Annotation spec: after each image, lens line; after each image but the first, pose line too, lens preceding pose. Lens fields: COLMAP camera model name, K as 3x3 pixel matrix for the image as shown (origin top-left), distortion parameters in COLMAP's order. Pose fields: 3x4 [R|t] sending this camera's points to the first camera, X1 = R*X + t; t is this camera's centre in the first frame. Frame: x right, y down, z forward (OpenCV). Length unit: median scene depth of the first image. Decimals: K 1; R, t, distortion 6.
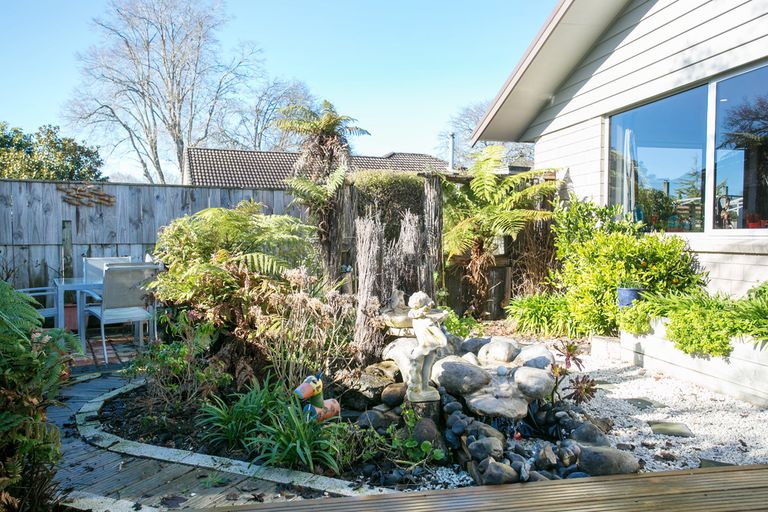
lens RADIAL K [[607.7, 0, 384.0], [0, 607.7, 256.0], [0, 0, 1]] dist [0.002265, 0.001298]
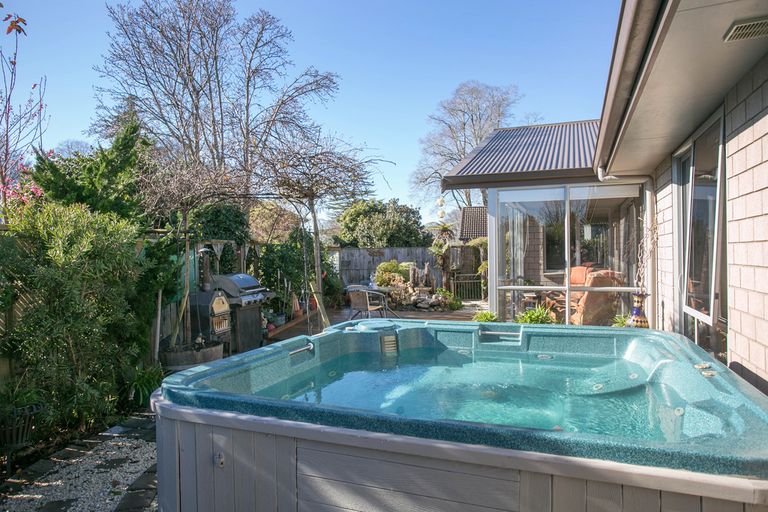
lens RADIAL K [[500.9, 0, 384.0], [0, 500.9, 256.0], [0, 0, 1]] dist [-0.000003, -0.000017]
pose [[0.845734, -0.009857, -0.533513, 0.200188], [-0.006283, 0.999576, -0.028429, -0.003173], [0.533567, 0.027395, 0.845314, -0.246845]]
